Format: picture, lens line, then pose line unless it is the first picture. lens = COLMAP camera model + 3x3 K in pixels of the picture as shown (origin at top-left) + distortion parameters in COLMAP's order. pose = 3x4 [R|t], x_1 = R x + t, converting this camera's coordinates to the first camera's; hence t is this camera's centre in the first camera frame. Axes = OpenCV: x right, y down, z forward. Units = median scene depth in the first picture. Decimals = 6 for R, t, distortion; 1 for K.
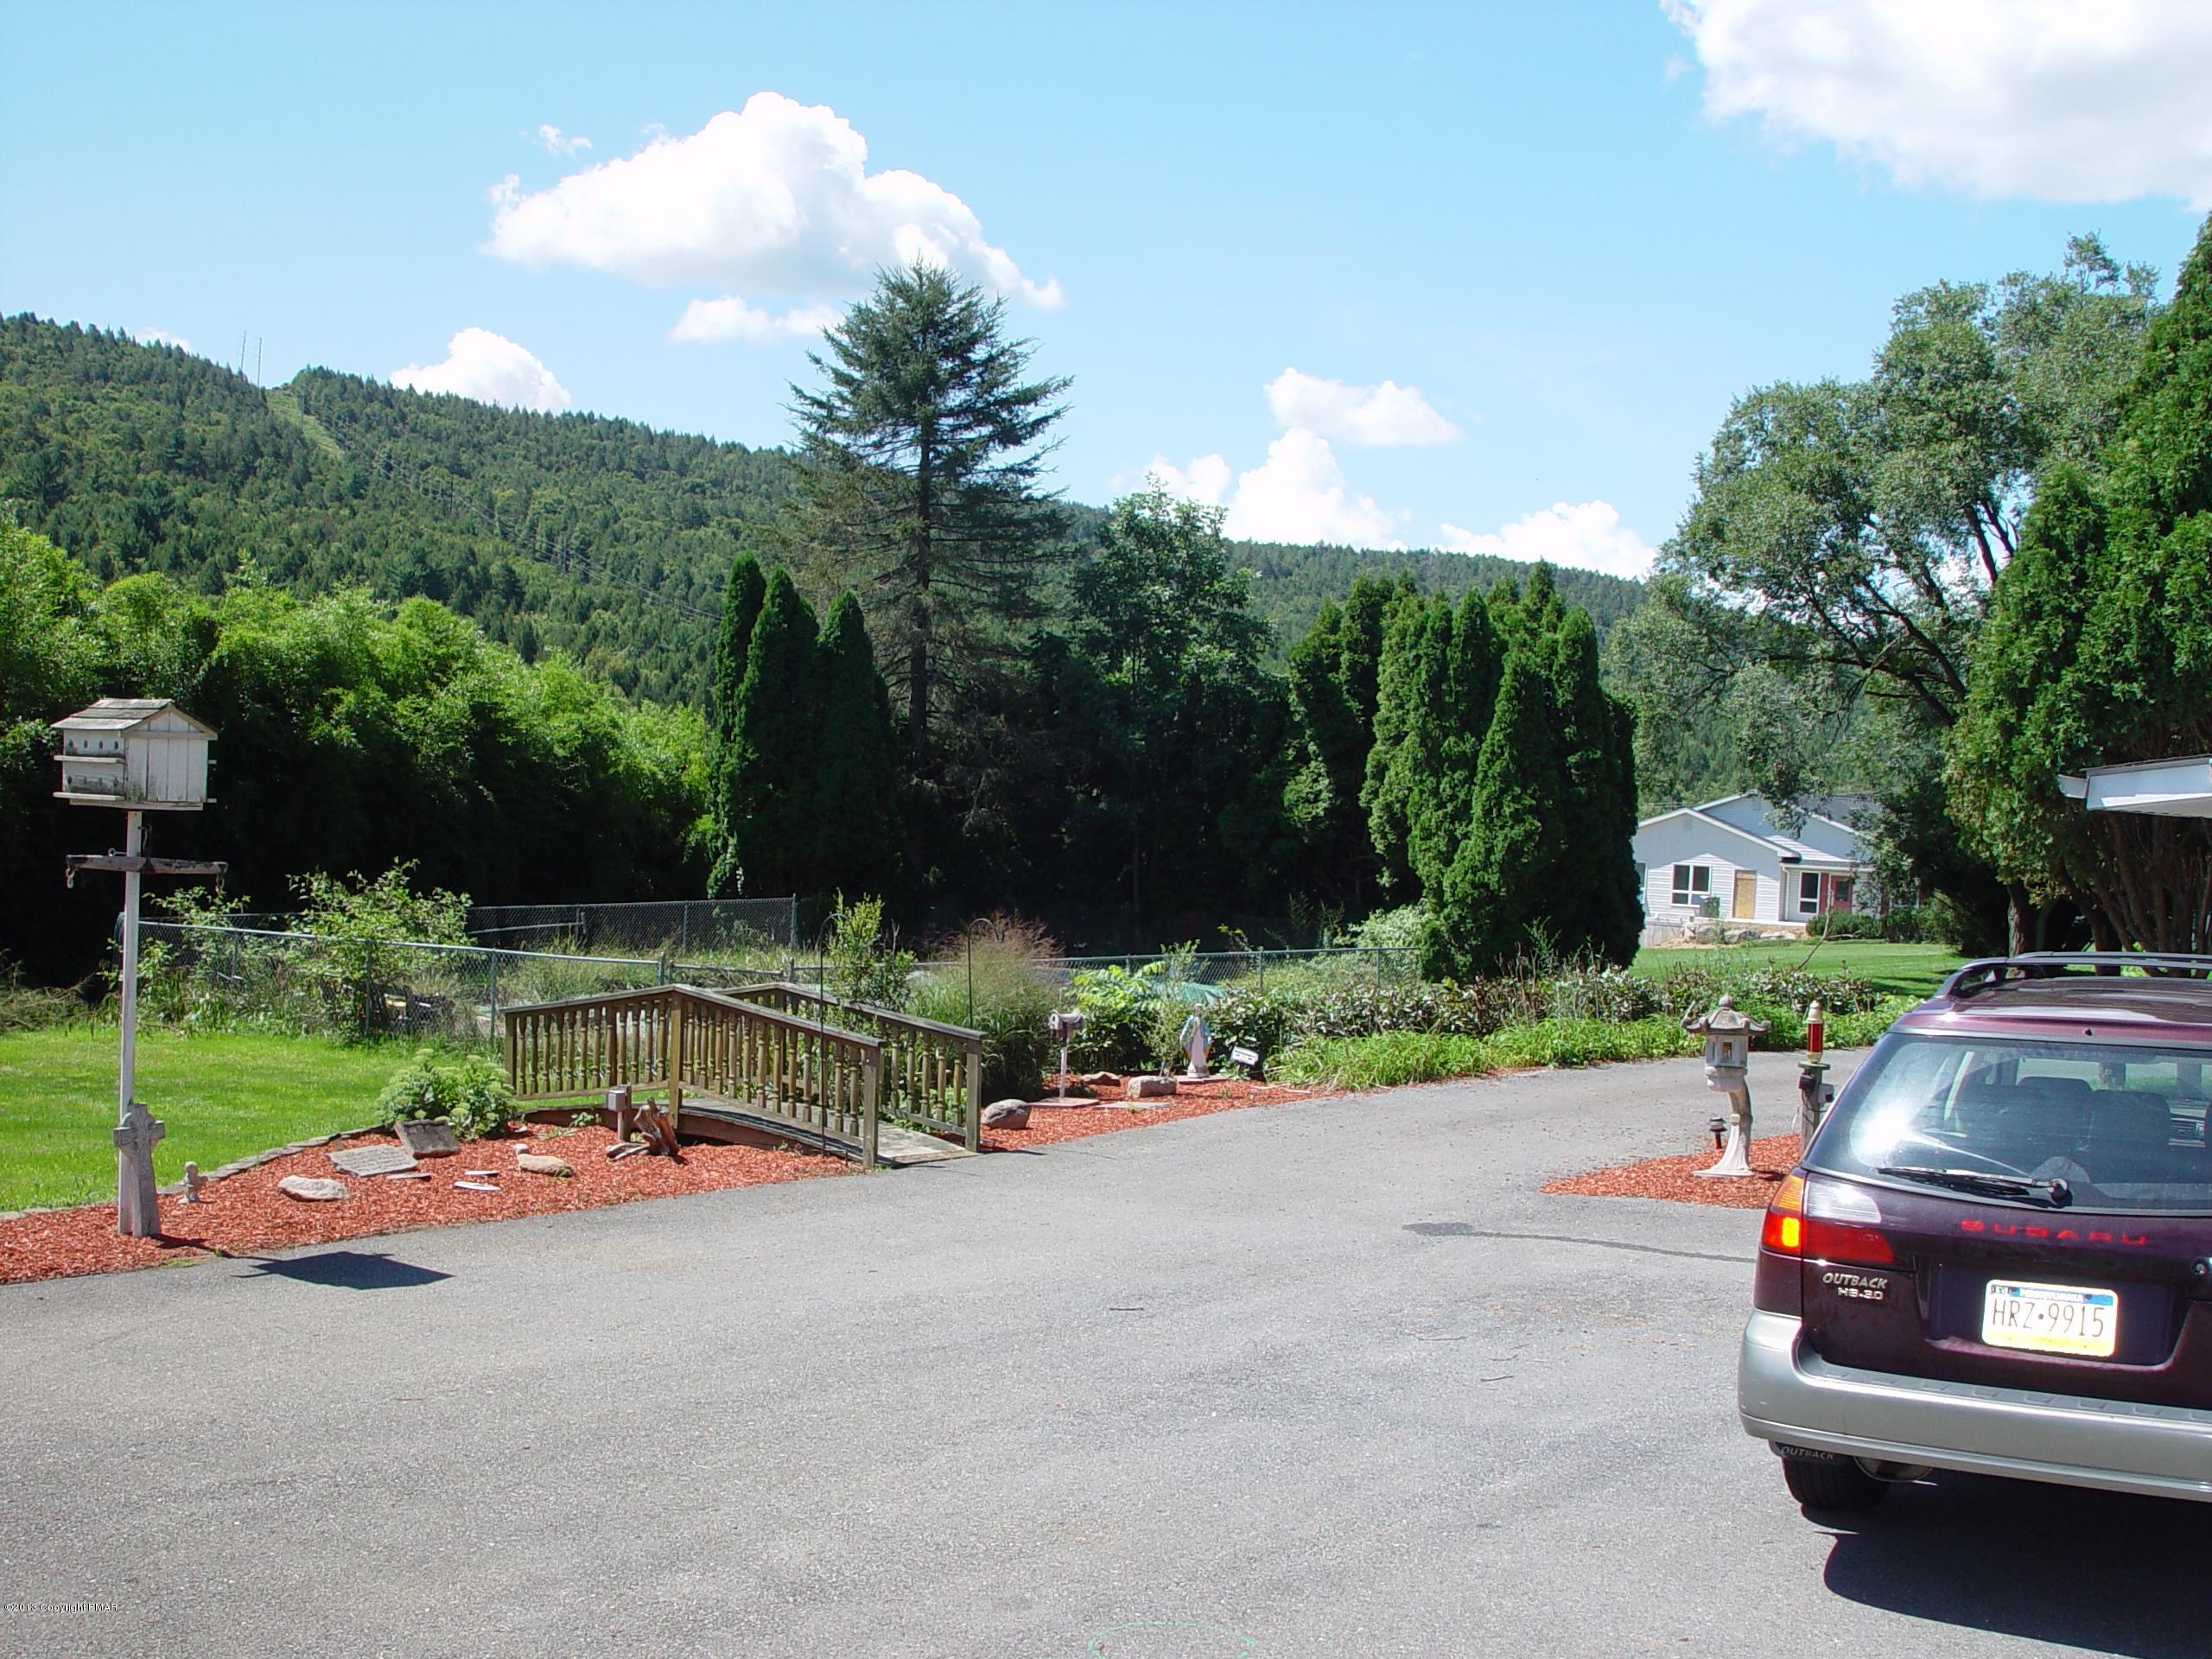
lens RADIAL K [[2535.7, 0, 1090.0], [0, 2535.7, 868.3], [0, 0, 1]] dist [-0.208608, 0.250510]
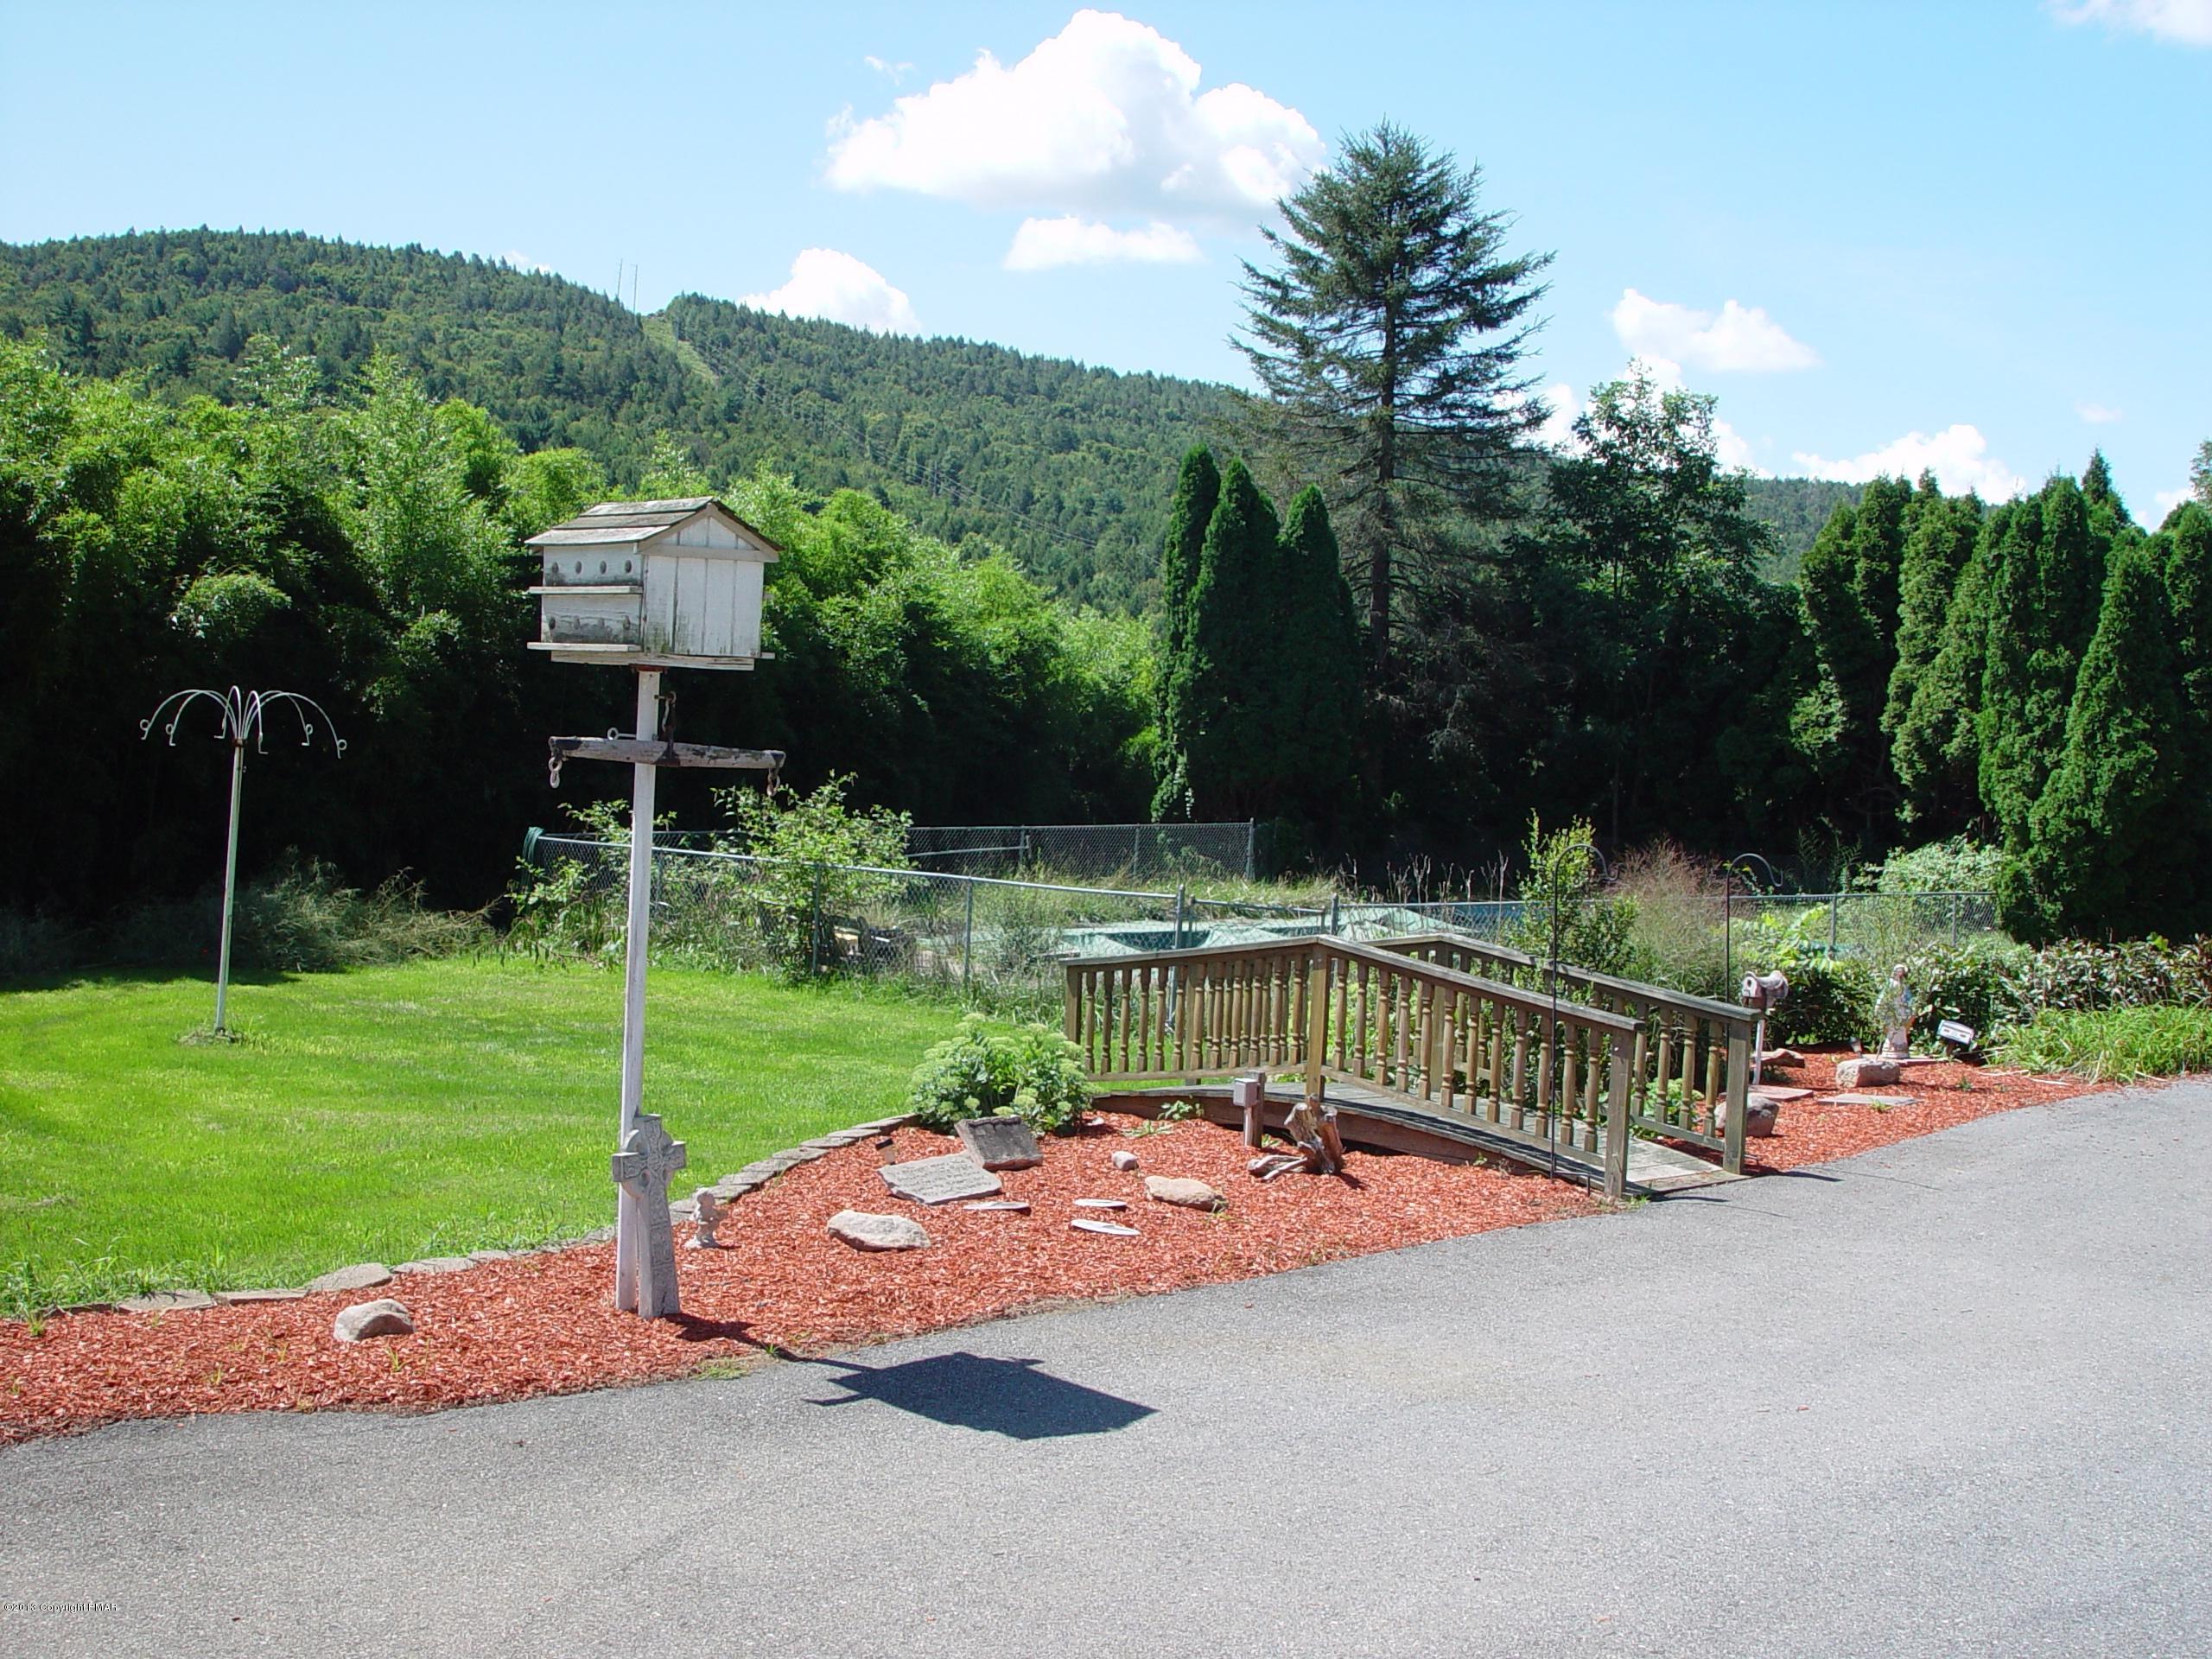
lens RADIAL K [[2535.7, 0, 1090.0], [0, 2535.7, 868.3], [0, 0, 1]] dist [-0.208608, 0.250510]
pose [[0.989848, 0.018749, -0.140888, -0.048893], [-0.014733, 0.999456, 0.029494, 0.002134], [0.141364, -0.027119, 0.989586, 0.098449]]
